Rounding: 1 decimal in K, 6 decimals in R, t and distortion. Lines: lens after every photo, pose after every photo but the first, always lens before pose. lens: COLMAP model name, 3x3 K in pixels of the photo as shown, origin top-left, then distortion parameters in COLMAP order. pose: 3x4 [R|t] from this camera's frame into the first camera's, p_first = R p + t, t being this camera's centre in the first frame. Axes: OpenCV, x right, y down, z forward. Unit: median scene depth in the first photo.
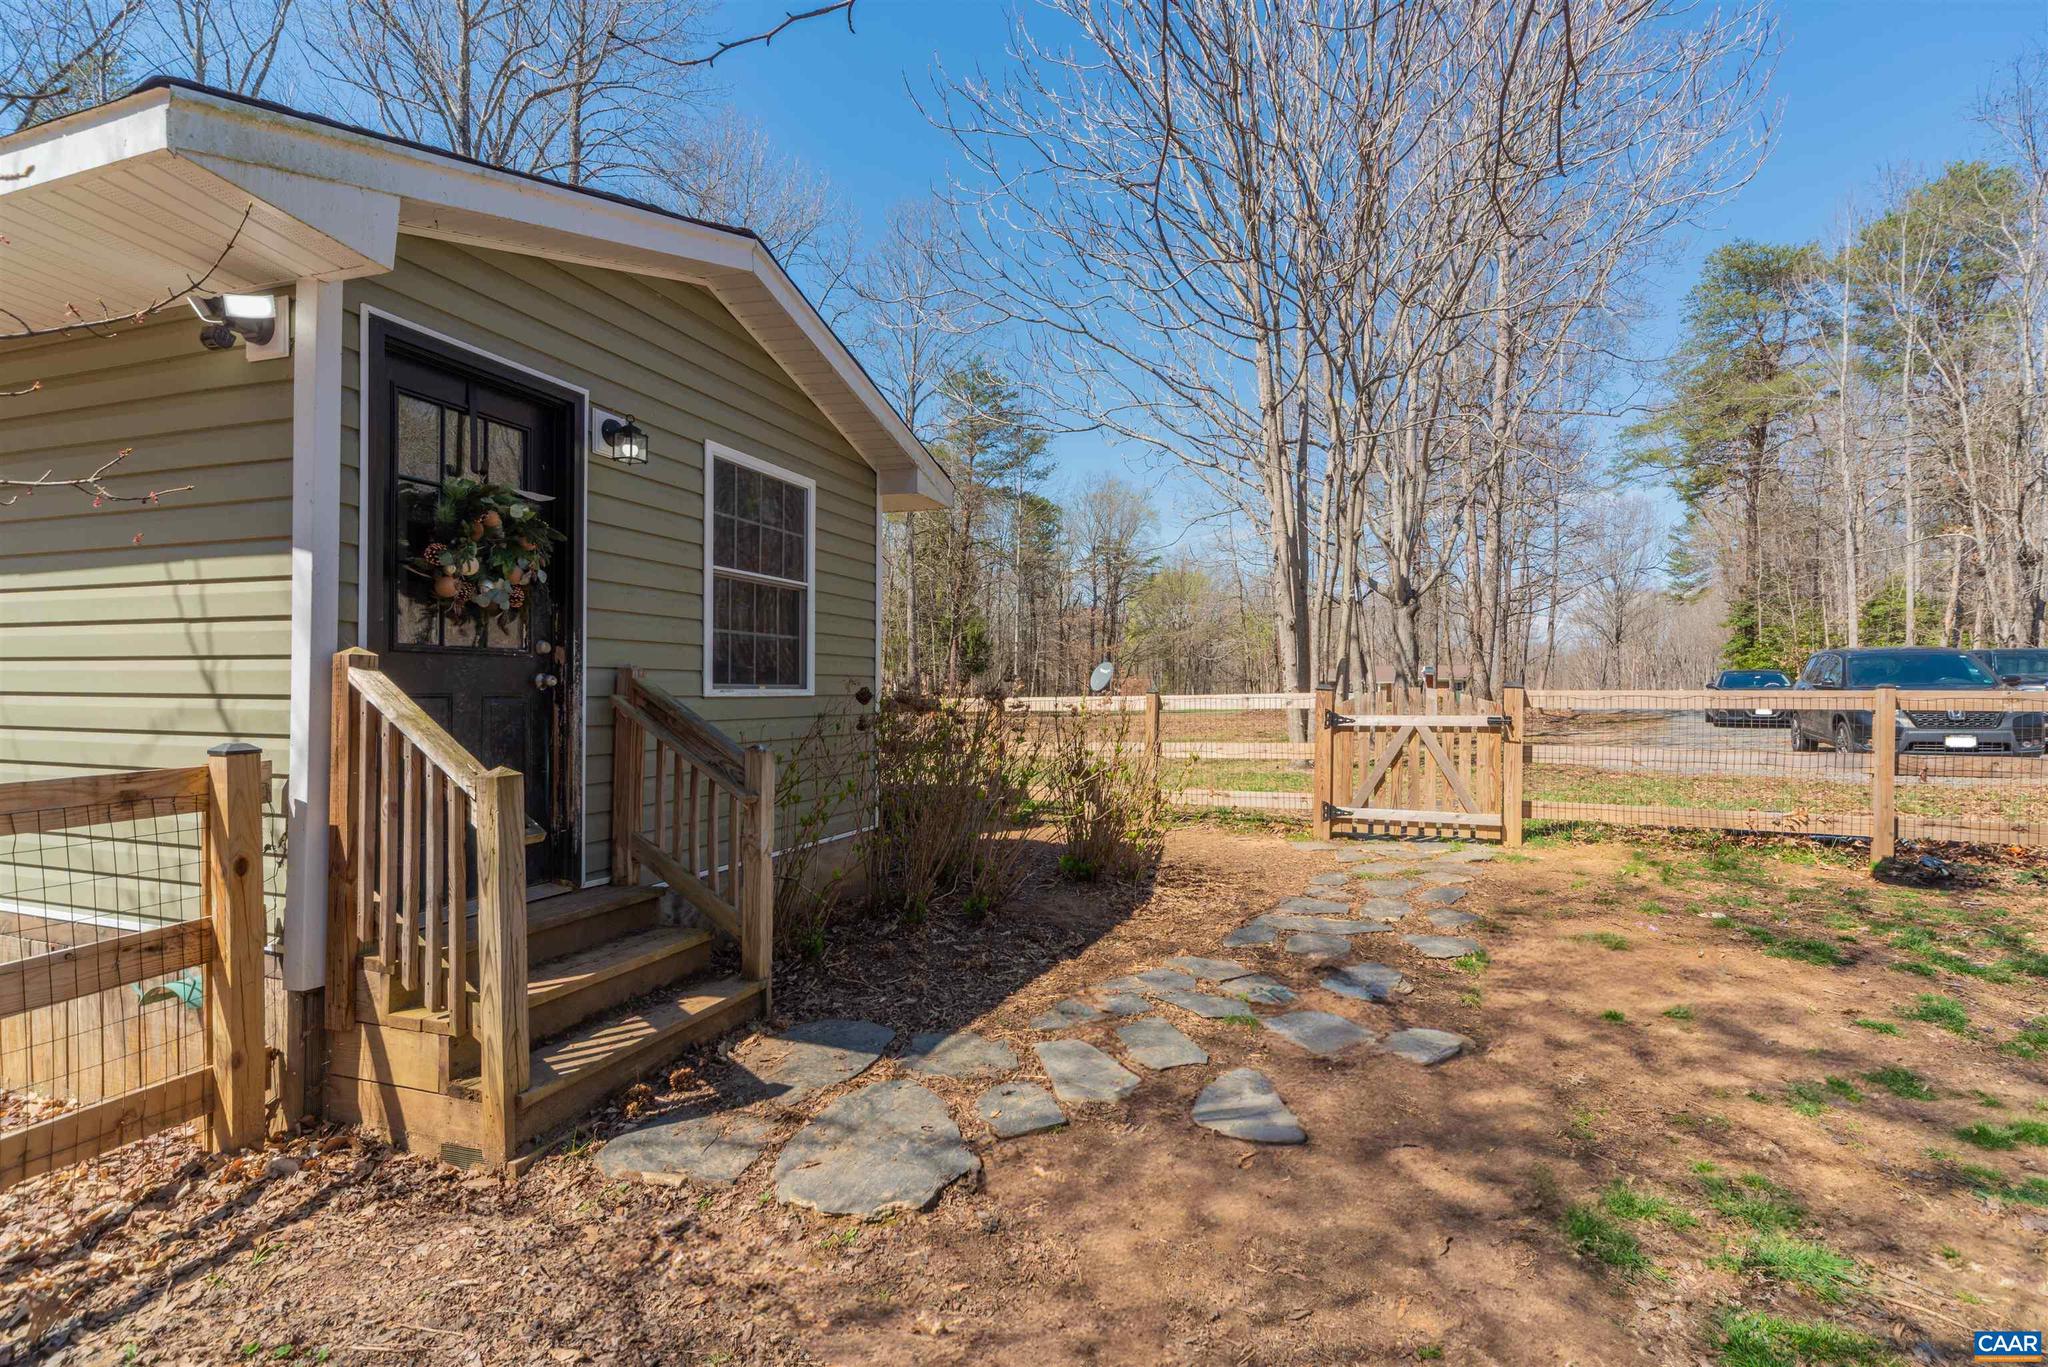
lens RADIAL K [[956.2, 0, 1038.5], [0, 956.2, 692.1], [0, 0, 1]] dist [0.004769, -0.000730]
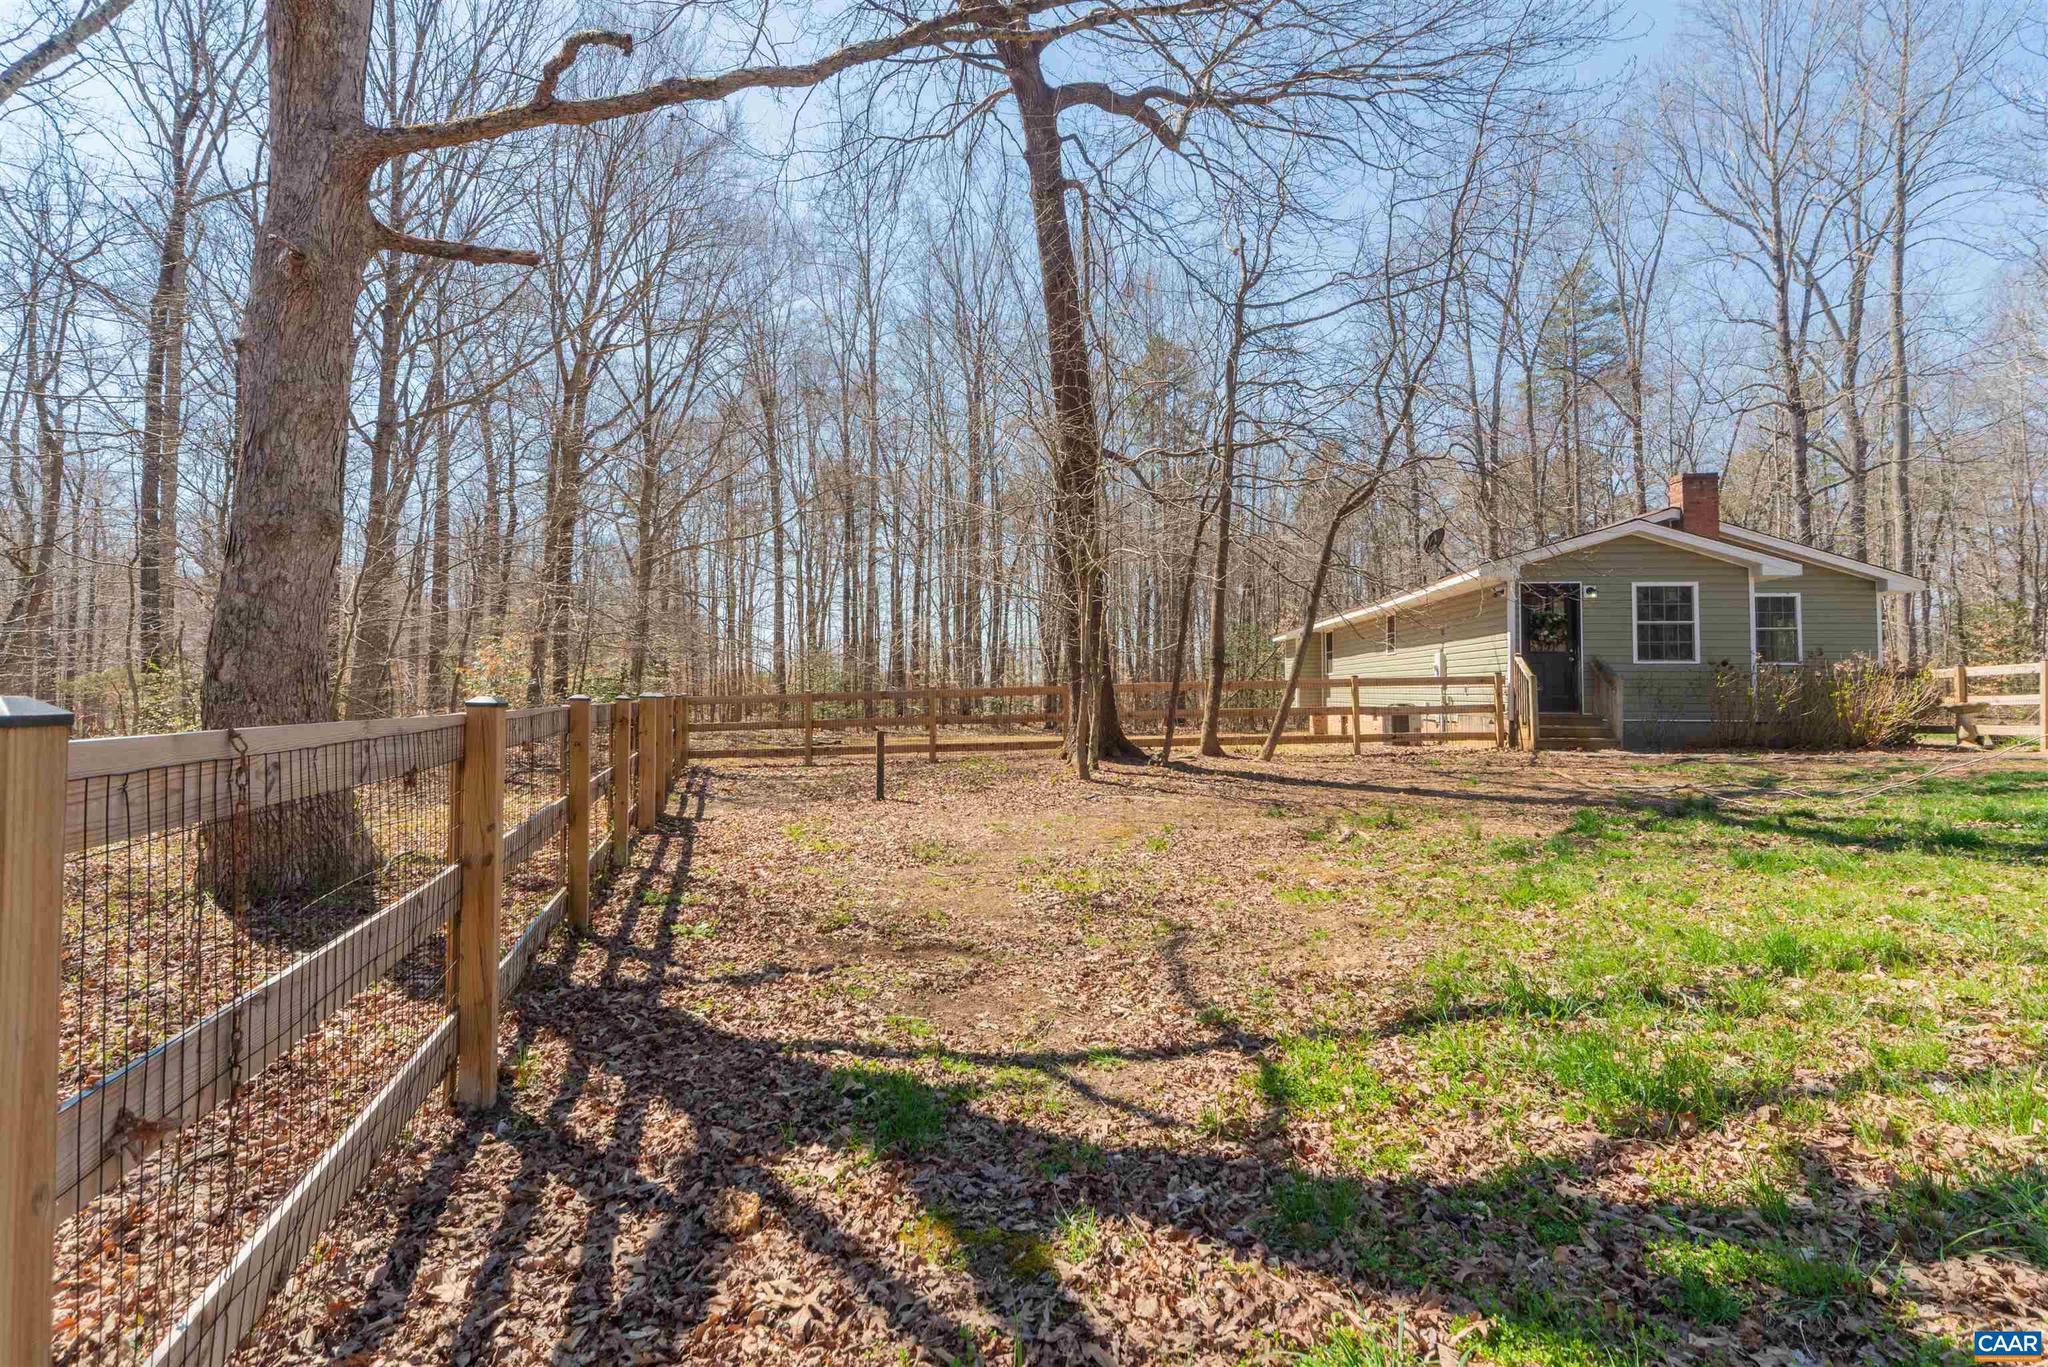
lens RADIAL K [[956.2, 0, 1065.2], [0, 956.2, 649.9], [0, 0, 1]] dist [0.004769, -0.000730]
pose [[0.232815, -0.042556, -0.971590, 2.302890], [-0.005020, 0.998976, -0.044959, 0.113170], [0.972508, 0.015344, 0.232363, -1.571836]]
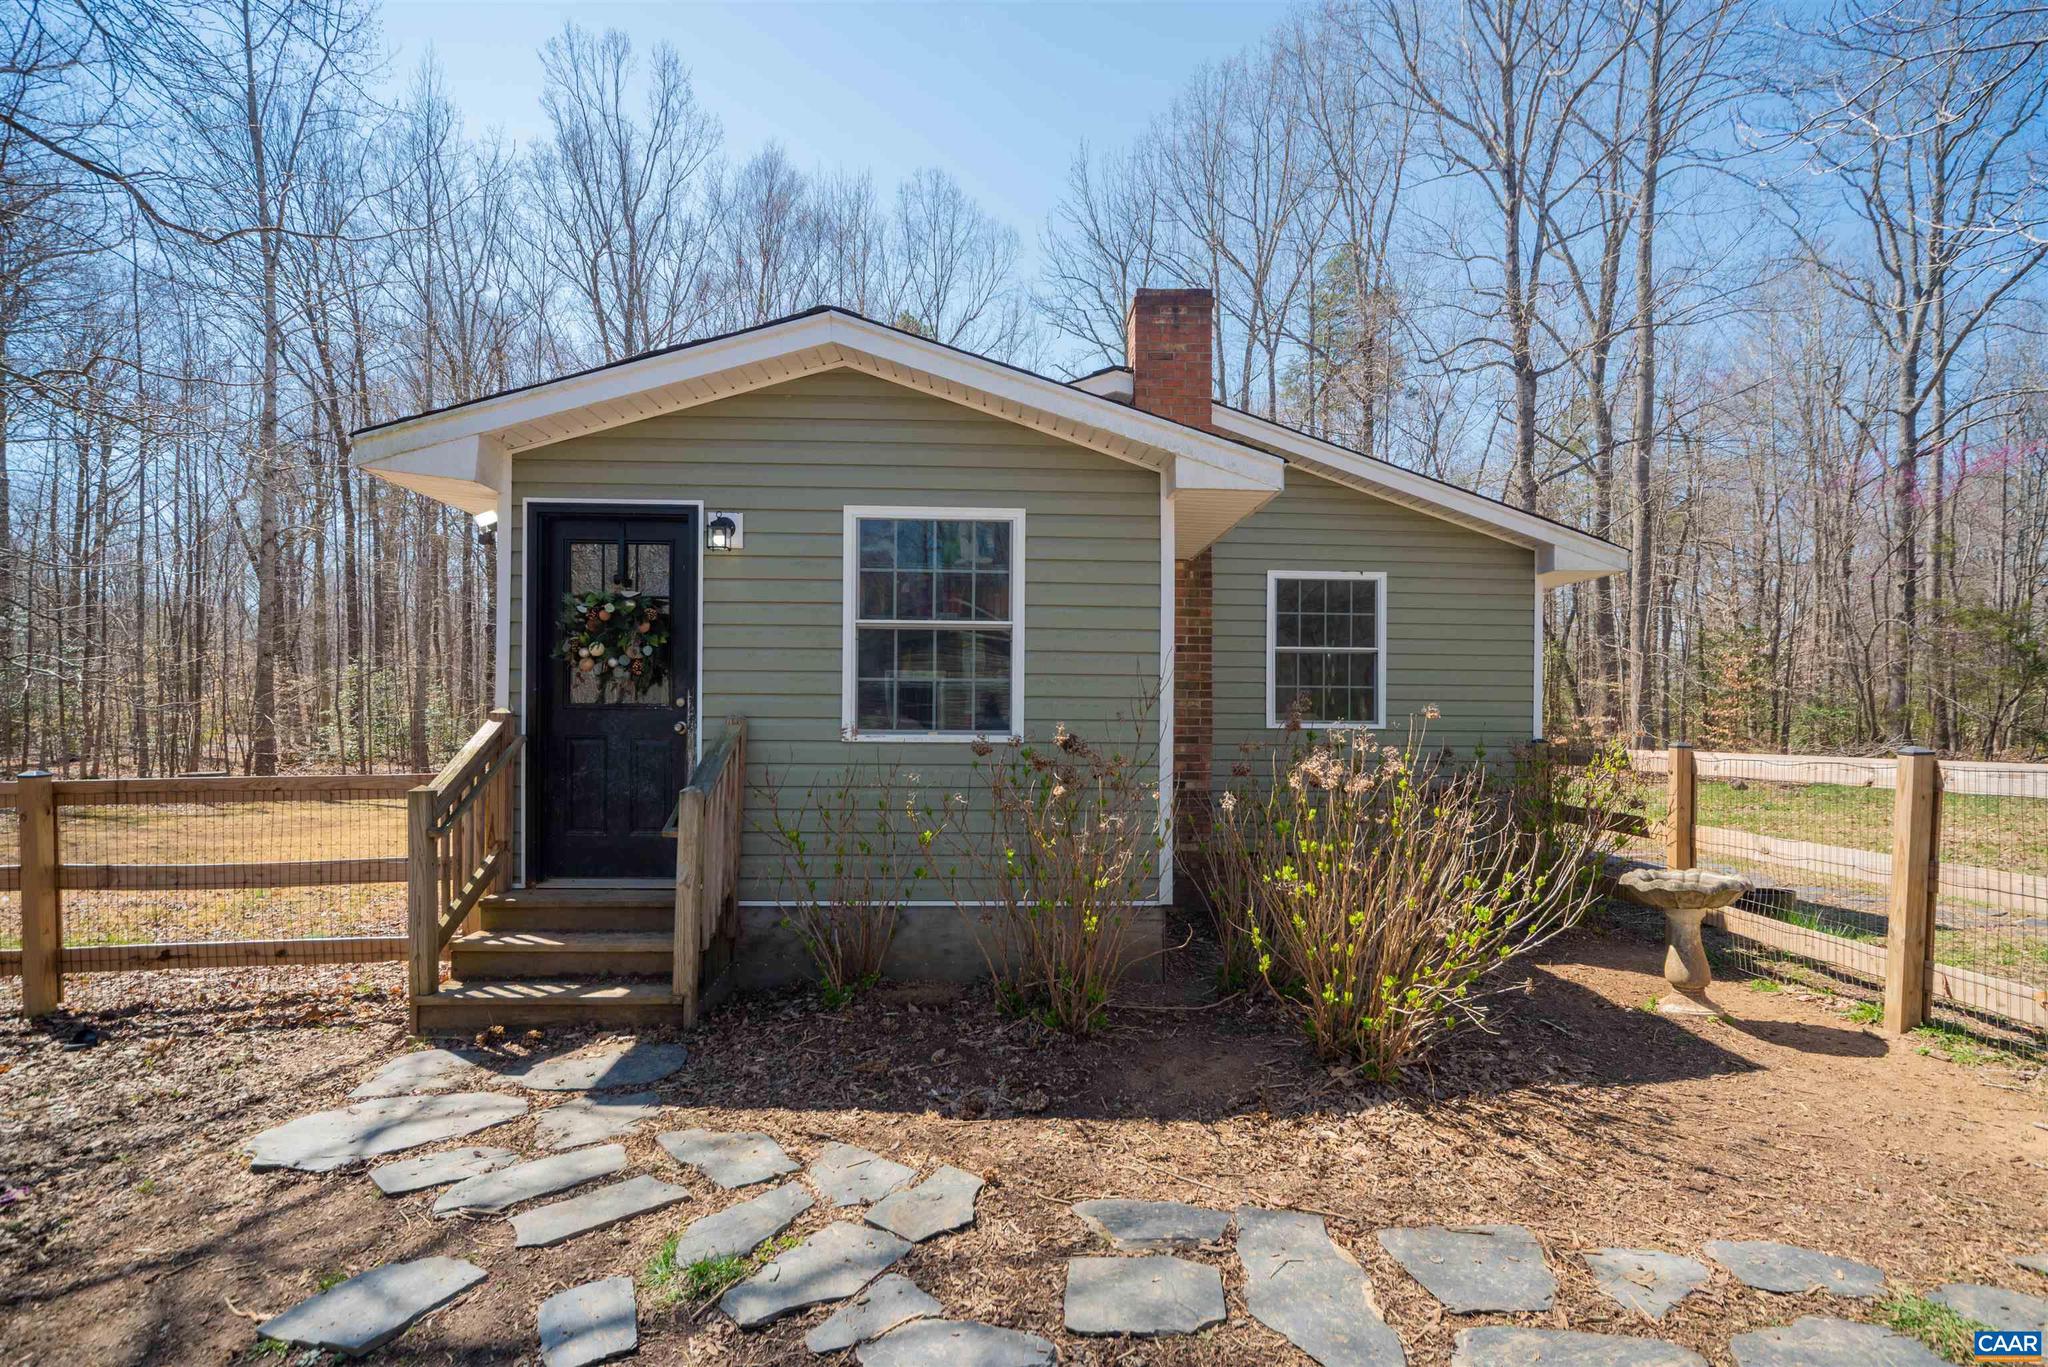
lens RADIAL K [[956.2, 0, 1033.7], [0, 956.2, 714.0], [0, 0, 1]] dist [0.004769, -0.000730]
pose [[0.367726, 0.000920, -0.929934, 0.750902], [-0.007508, 0.999970, -0.001980, -0.025424], [0.929904, 0.007710, 0.367722, 0.801368]]
